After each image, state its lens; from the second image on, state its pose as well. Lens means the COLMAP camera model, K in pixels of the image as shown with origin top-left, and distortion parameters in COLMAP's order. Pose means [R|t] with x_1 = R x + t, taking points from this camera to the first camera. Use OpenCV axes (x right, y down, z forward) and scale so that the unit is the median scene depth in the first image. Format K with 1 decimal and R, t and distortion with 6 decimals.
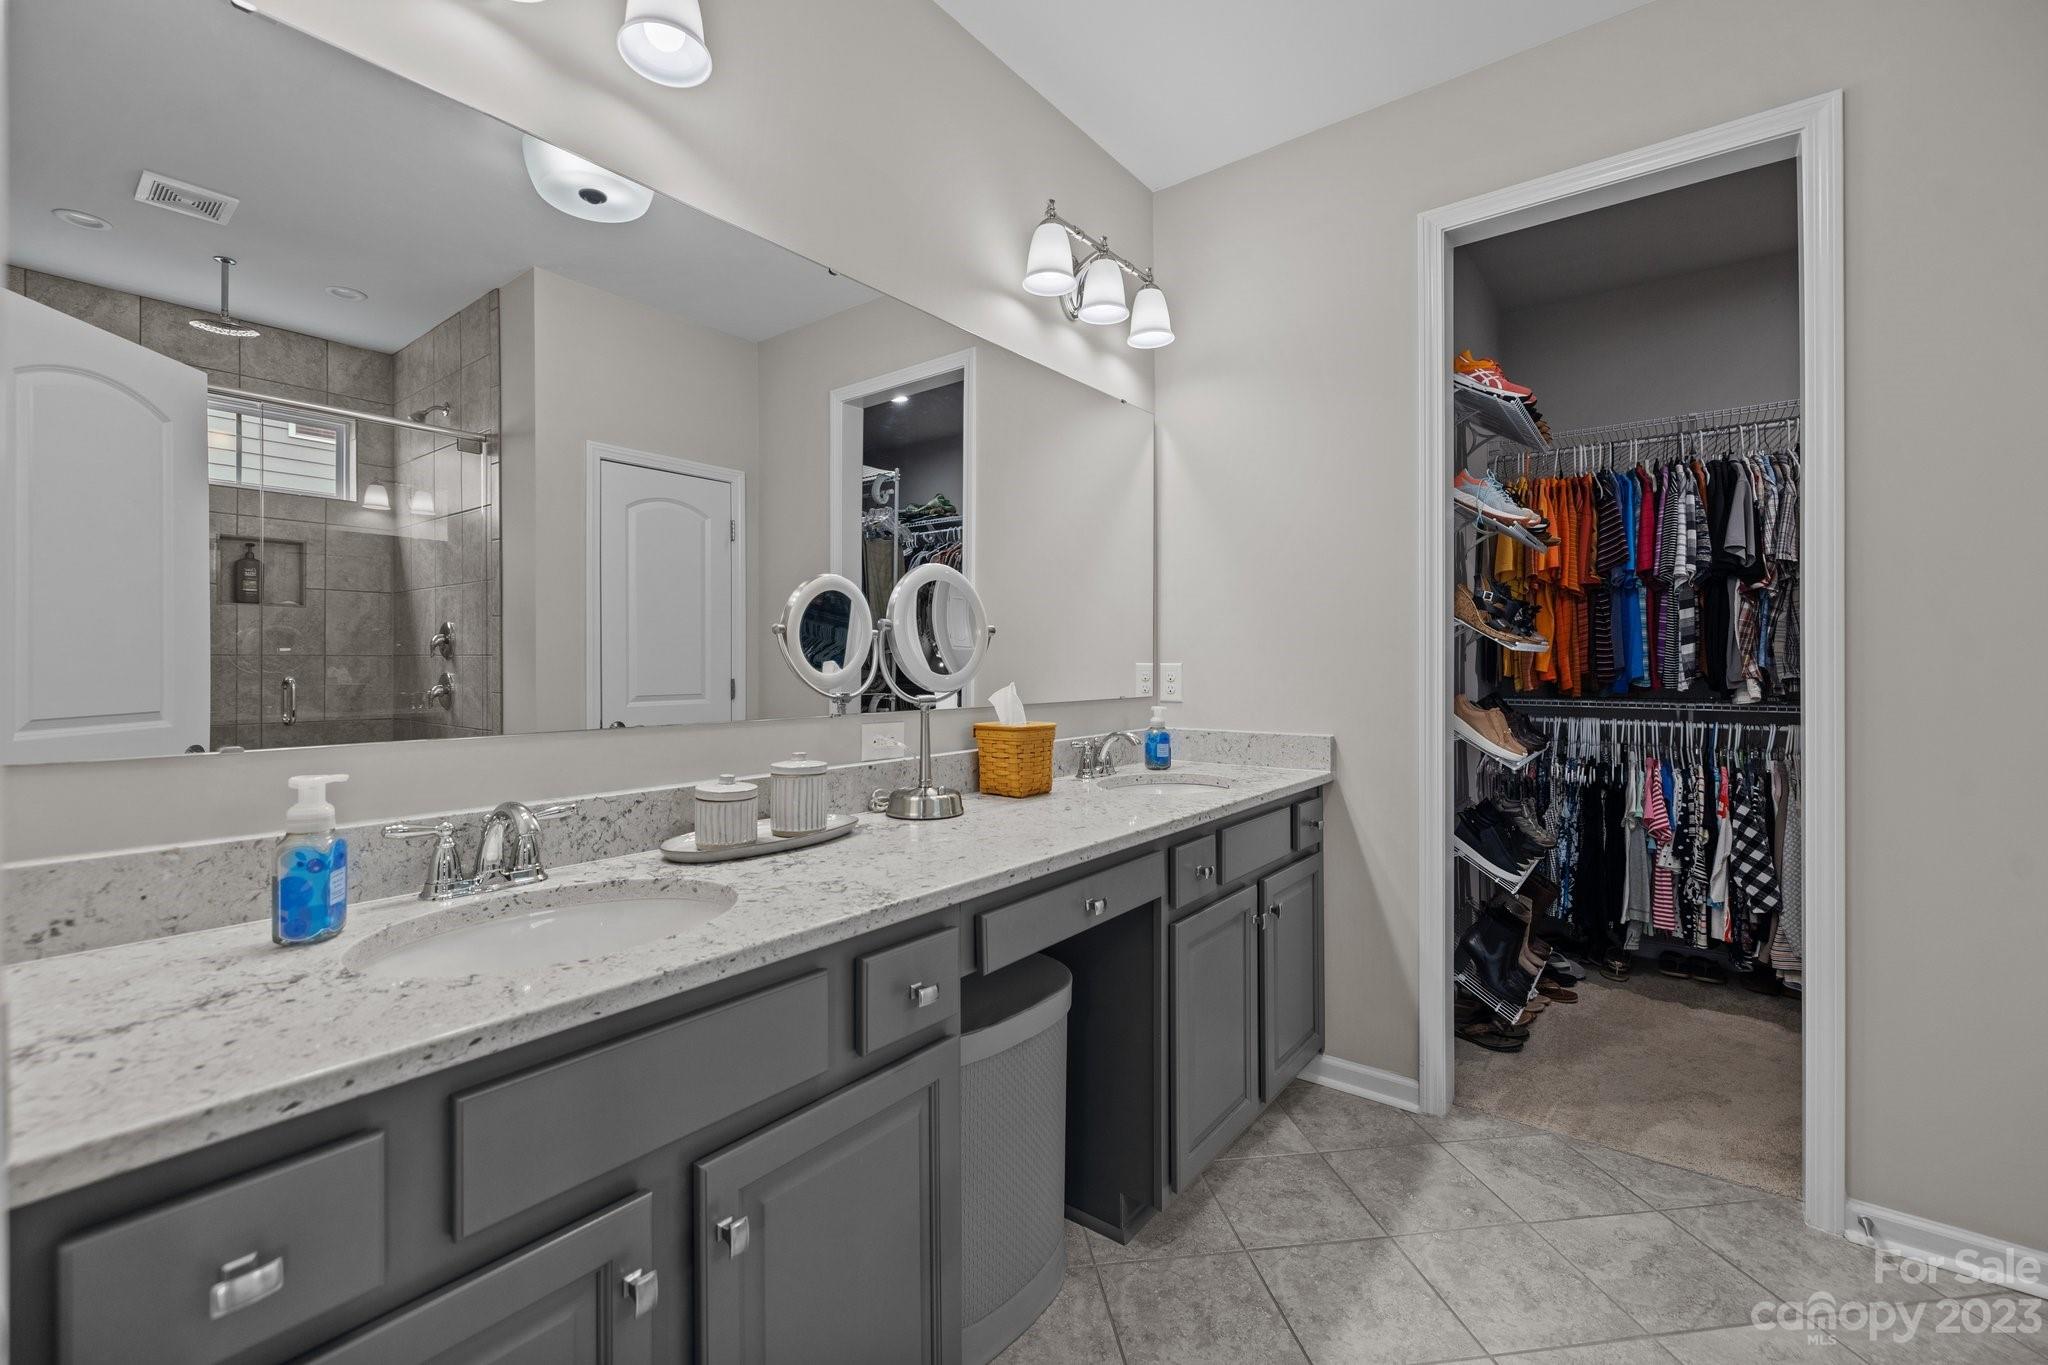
lens RADIAL K [[872.8, 0, 1019.3], [0, 872.8, 672.9], [0, 0, 1]] dist [-0.000135, -0.000194]
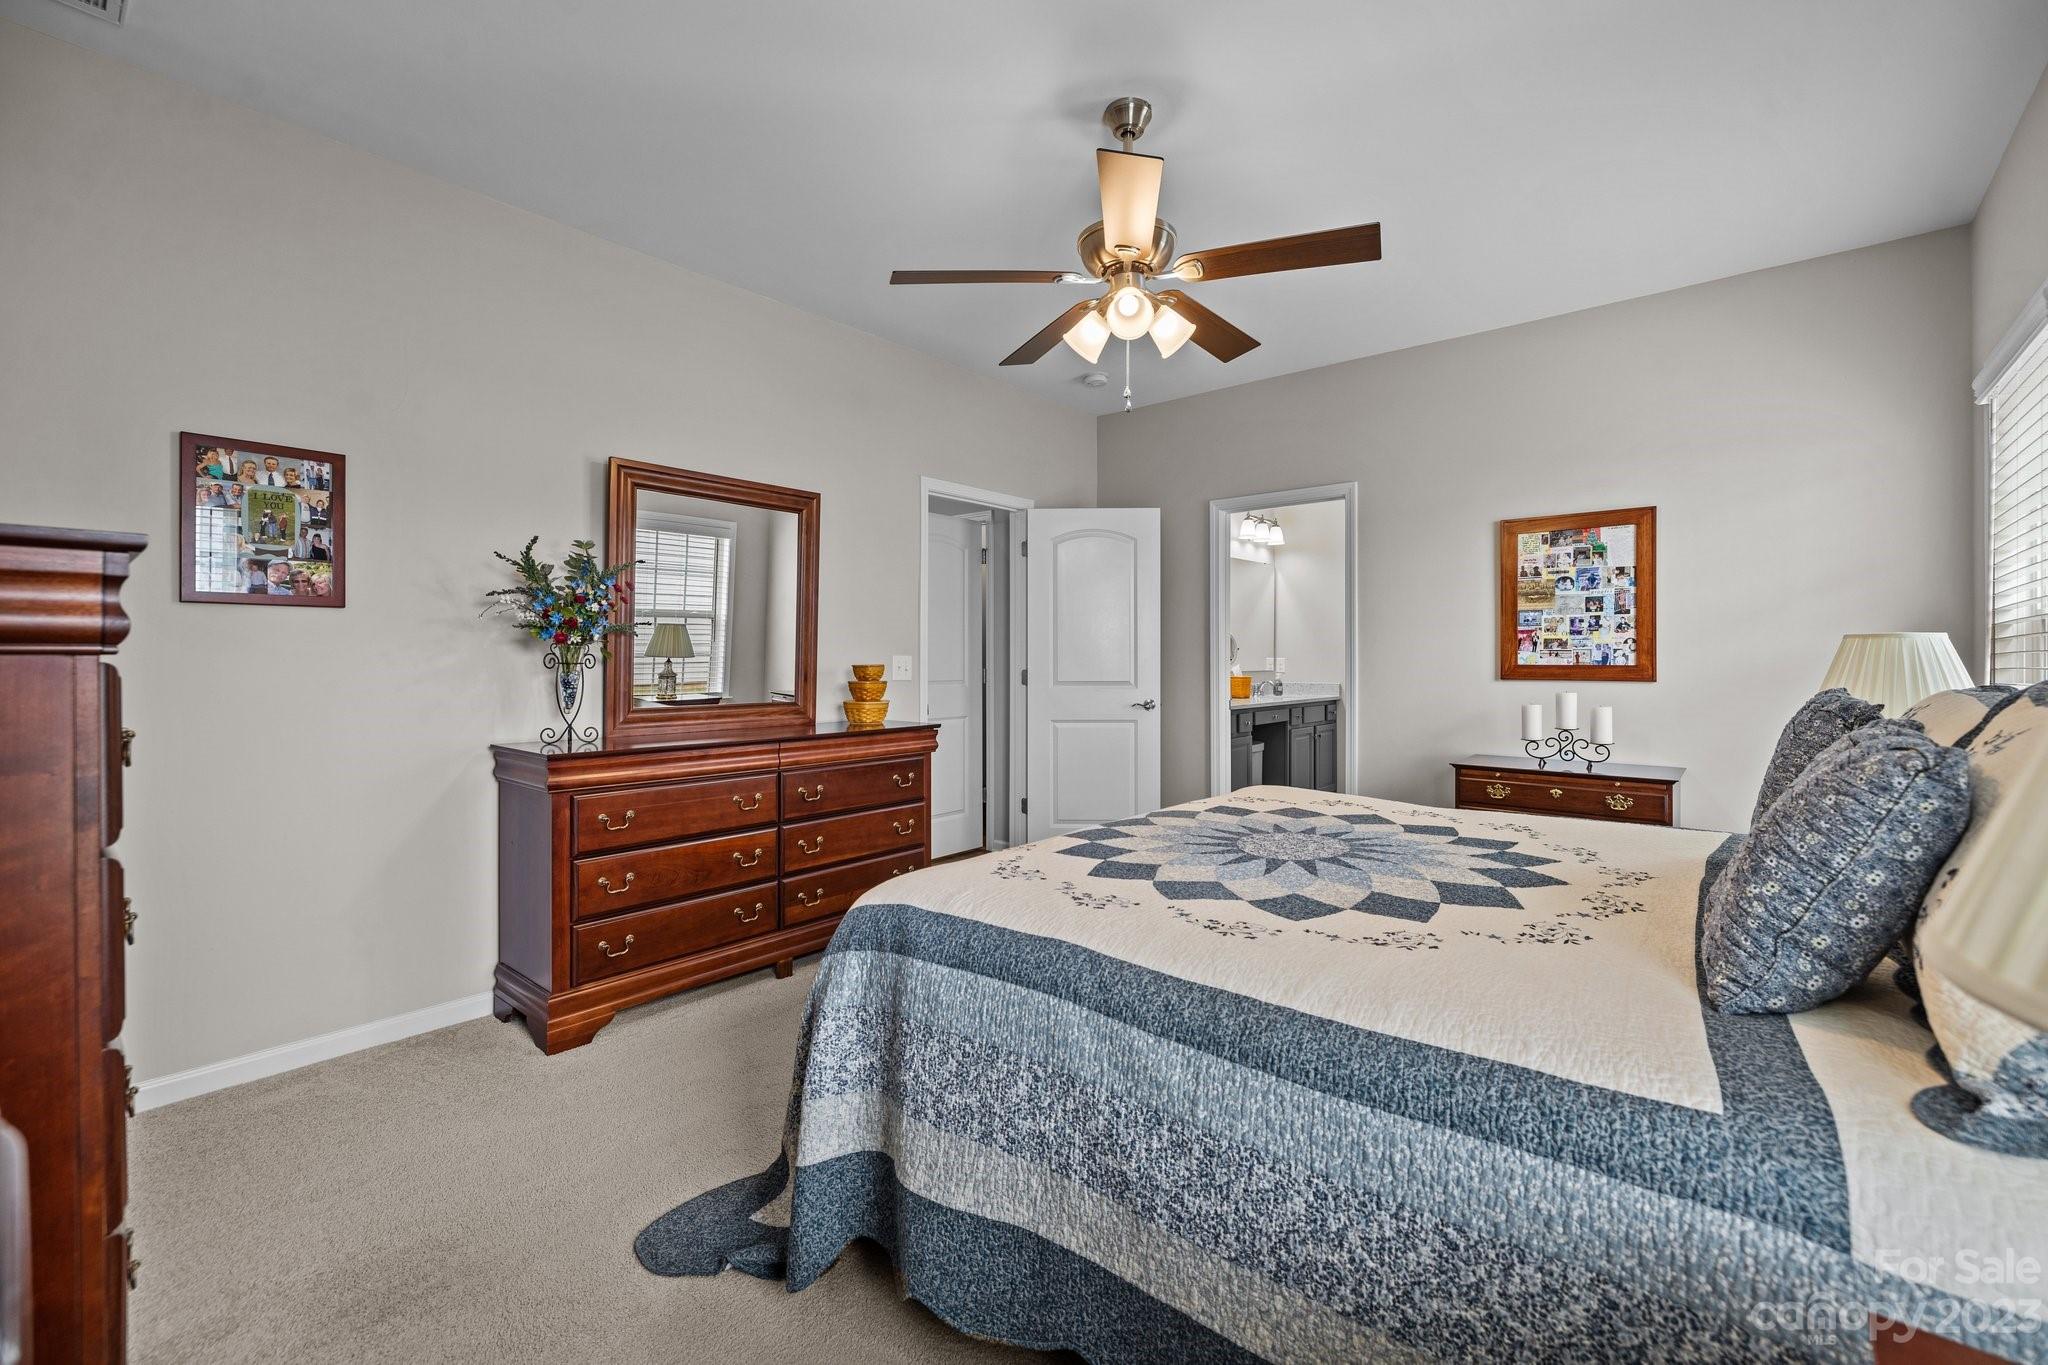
lens RADIAL K [[872.8, 0, 1019.3], [0, 872.8, 672.9], [0, 0, 1]] dist [-0.000135, -0.000194]
pose [[0.998314, 0.001344, -0.058035, -0.545747], [-0.001535, 0.999994, -0.003248, 0.050141], [0.058030, 0.003331, 0.998309, -1.988130]]
